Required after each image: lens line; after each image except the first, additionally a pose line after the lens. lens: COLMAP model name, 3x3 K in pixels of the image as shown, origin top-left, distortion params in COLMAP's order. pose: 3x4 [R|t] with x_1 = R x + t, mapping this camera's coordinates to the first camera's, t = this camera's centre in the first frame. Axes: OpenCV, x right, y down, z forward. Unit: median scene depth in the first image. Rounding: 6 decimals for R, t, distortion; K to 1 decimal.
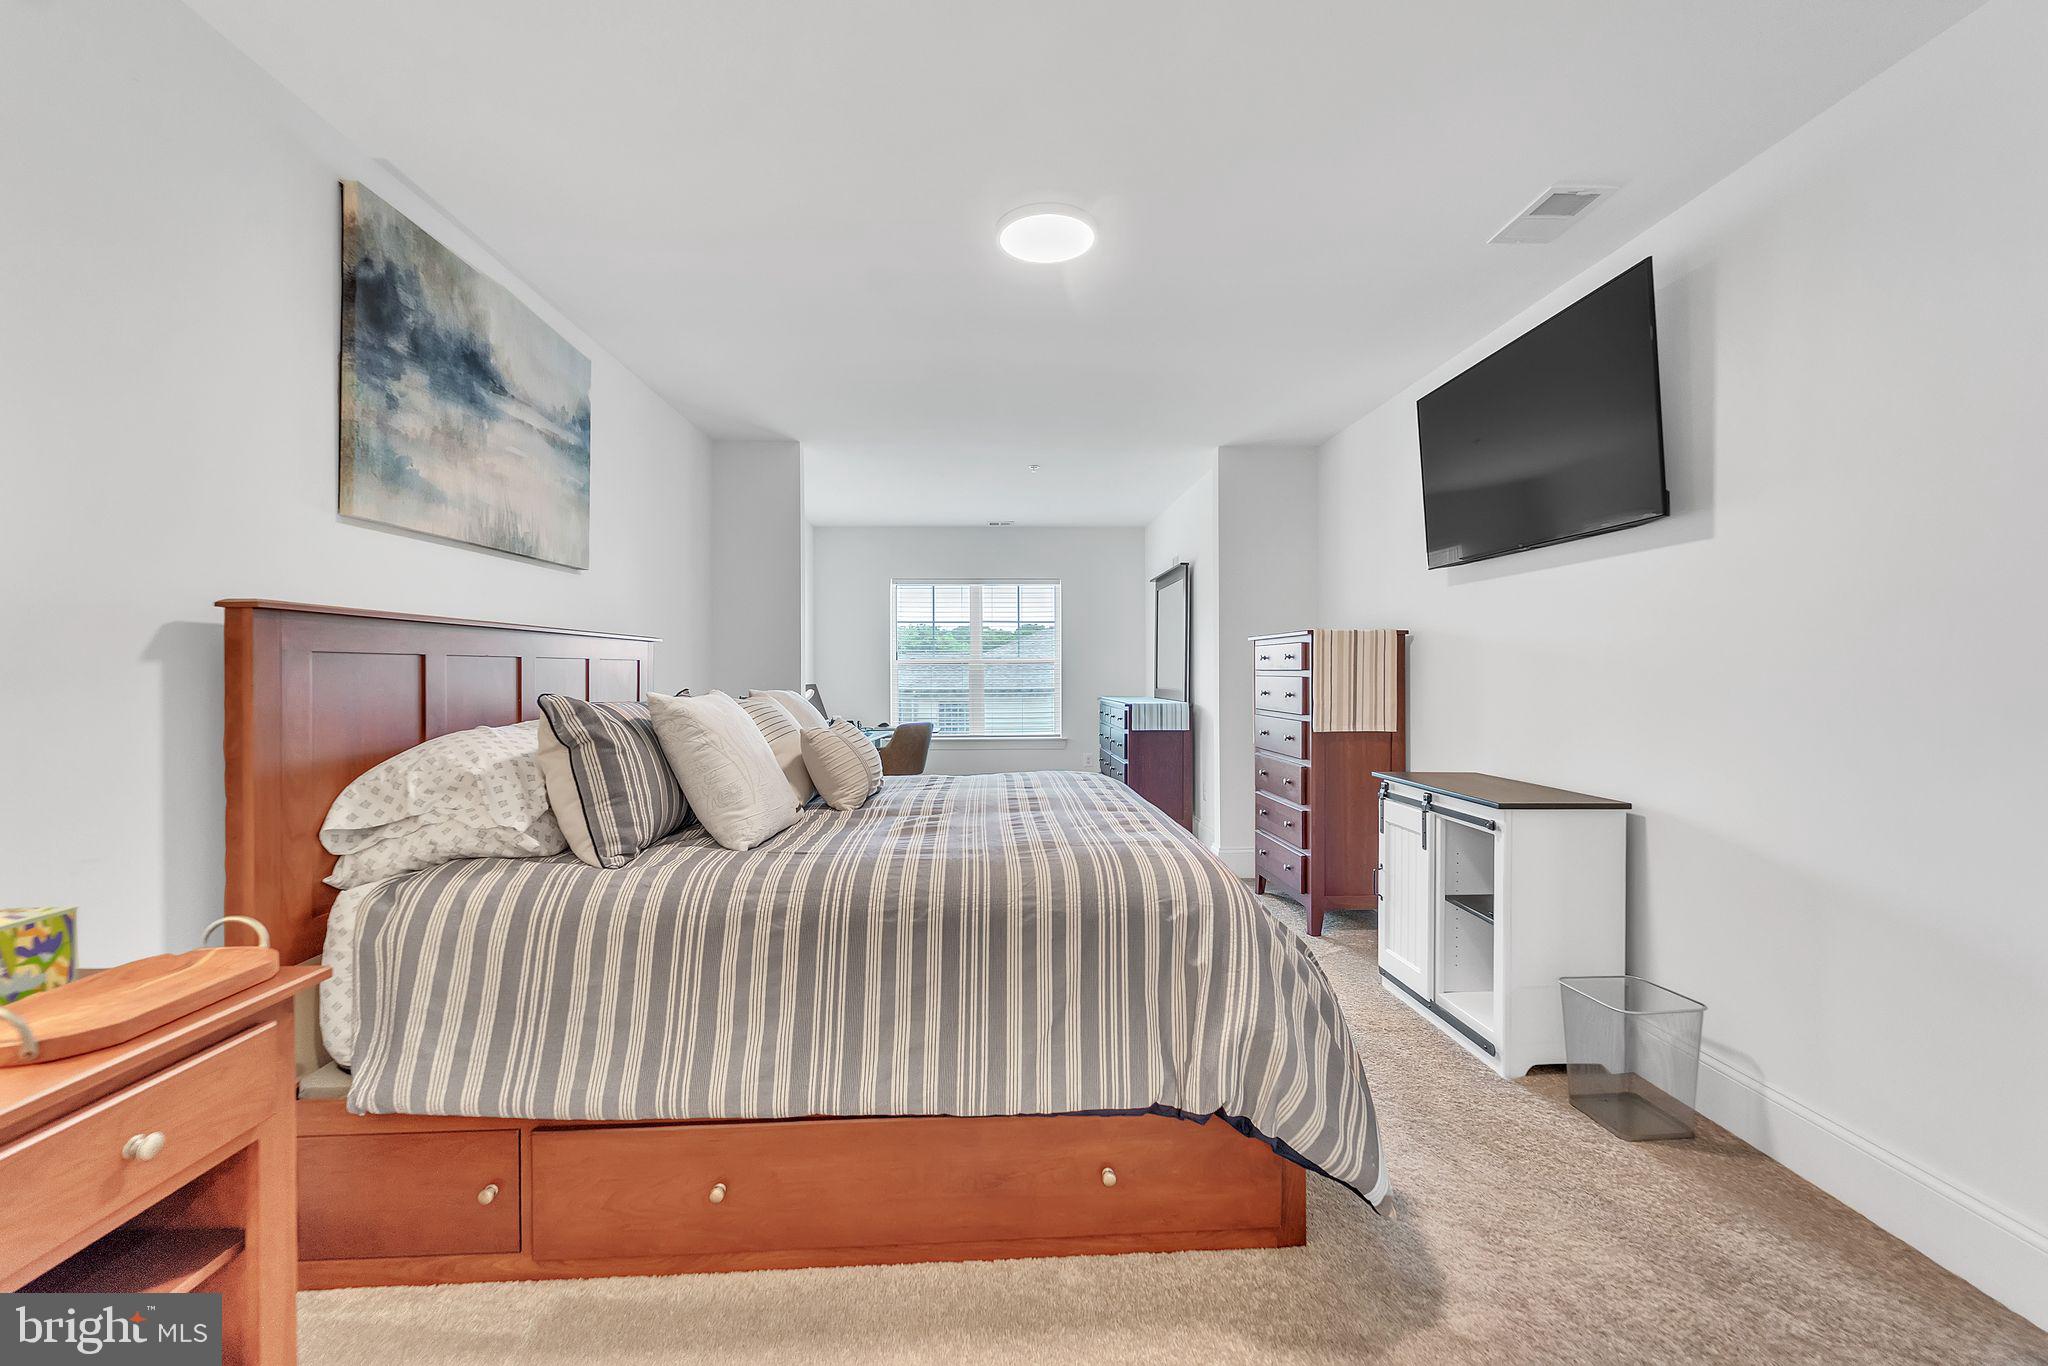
lens RADIAL K [[847.0, 0, 1031.4], [0, 847.0, 669.4], [0, 0, 1]] dist [-0.000297, -0.000140]
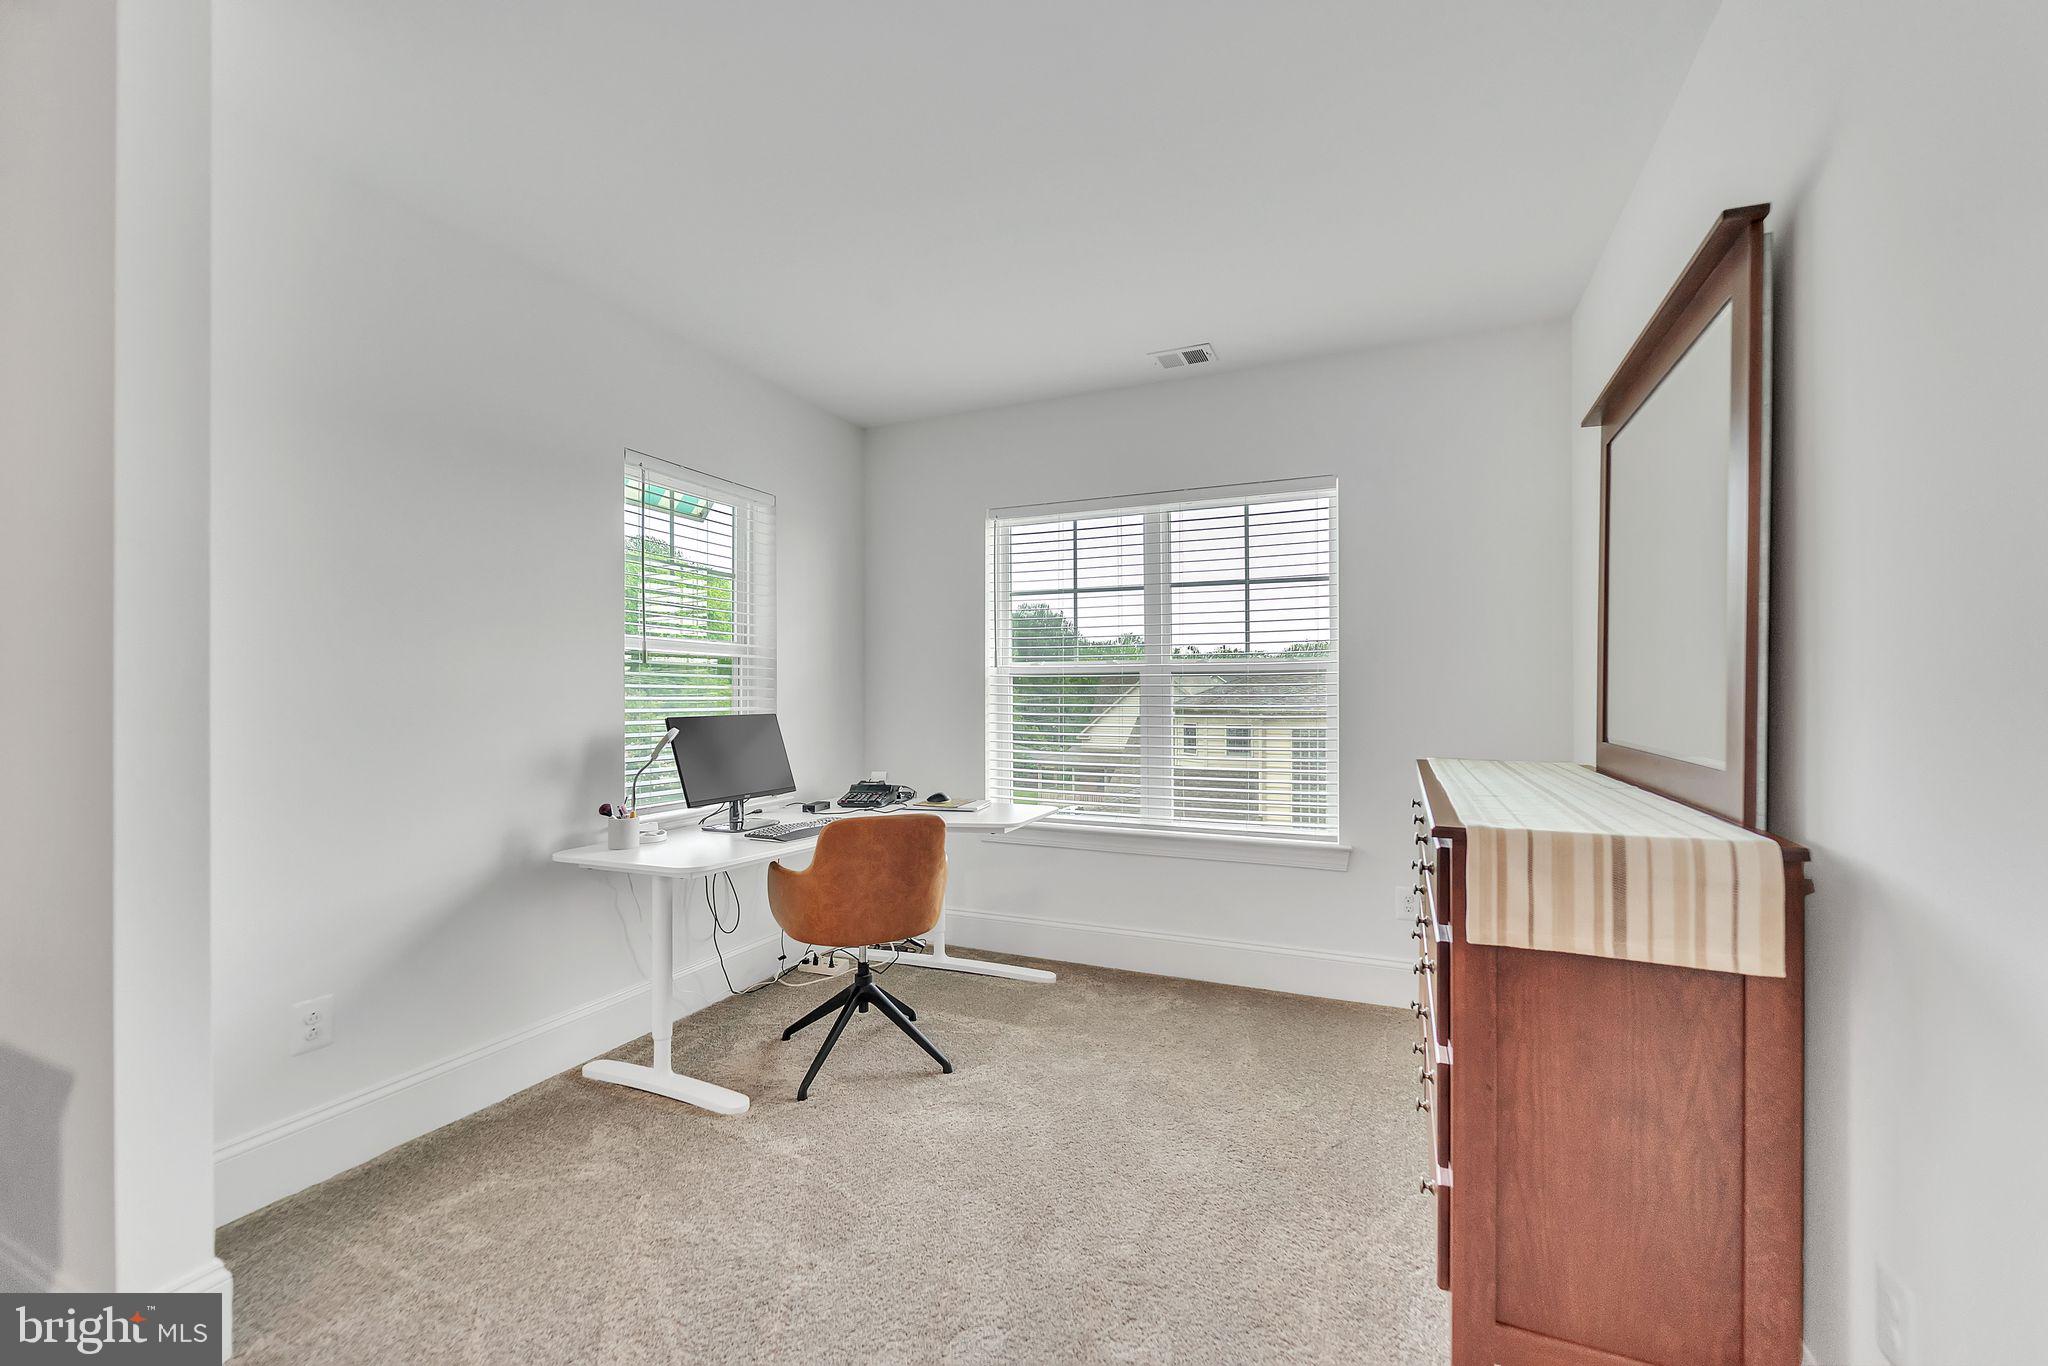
lens RADIAL K [[830.1, 0, 1024.0], [0, 830.1, 683.0], [0, 0, 1]] dist [-0.000650, -0.000045]
pose [[0.887128, 0.001029, -0.461522, 0.277813], [-0.003715, 0.999981, -0.004911, 0.005373], [0.461509, 0.006071, 0.887115, 1.765727]]
